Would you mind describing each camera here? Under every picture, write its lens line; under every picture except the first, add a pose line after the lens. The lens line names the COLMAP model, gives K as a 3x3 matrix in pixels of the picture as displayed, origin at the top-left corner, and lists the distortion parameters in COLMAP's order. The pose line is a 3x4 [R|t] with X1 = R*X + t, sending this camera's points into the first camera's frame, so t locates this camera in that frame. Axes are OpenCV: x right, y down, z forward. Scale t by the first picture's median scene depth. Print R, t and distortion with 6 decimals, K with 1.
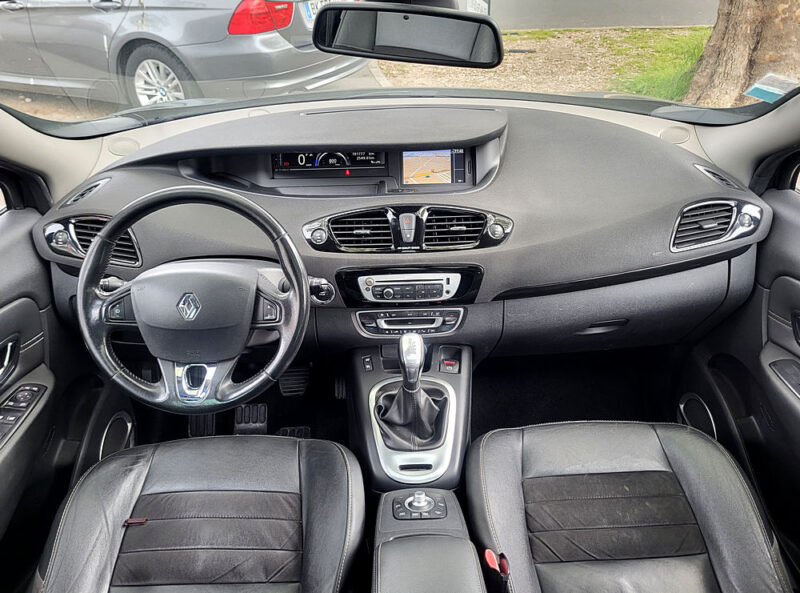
lens RADIAL K [[621.4, 0, 394.8], [0, 621.4, 295.4], [0, 0, 1]] dist [0.018327, -0.013146]
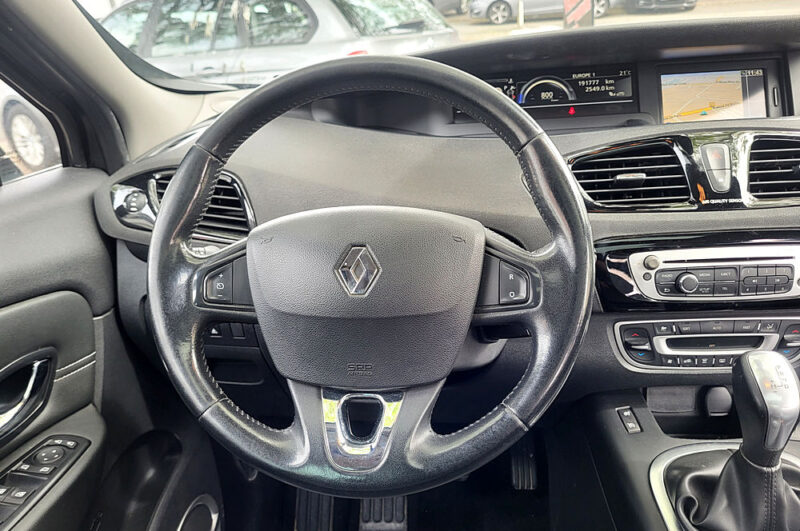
lens RADIAL K [[622.0, 0, 383.5], [0, 622.0, 283.6], [0, 0, 1]] dist [0.015420, -0.014872]
pose [[0.991461, -0.008374, -0.130137, -0.203311], [-0.013762, 0.985644, -0.168272, 0.092176], [0.129678, 0.168626, 0.977113, 0.428144]]
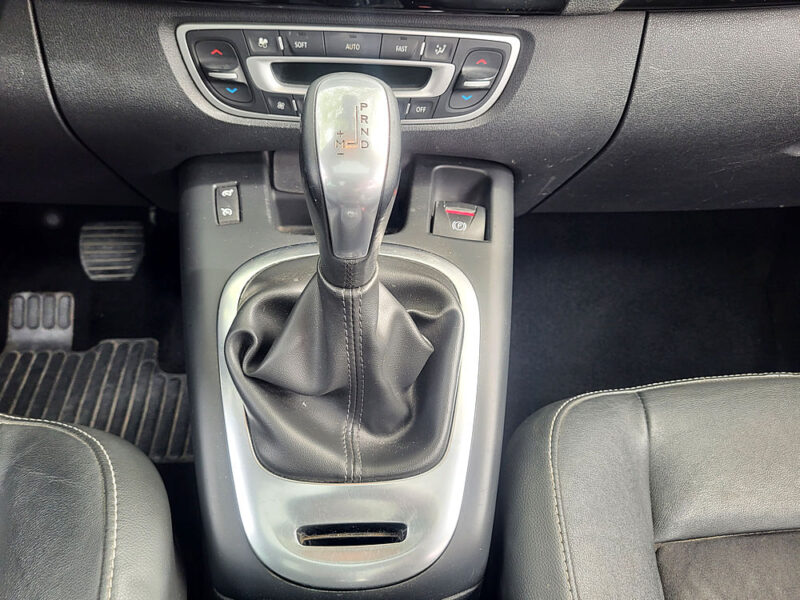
lens RADIAL K [[621.4, 0, 395.3], [0, 621.4, 298.7], [0, 0, 1]] dist [0.018327, -0.013146]
pose [[0.995991, 0.030677, 0.084028, 0.024040], [-0.046575, 0.979828, 0.194338, 0.096347], [-0.076371, -0.197472, 0.977329, 0.689334]]
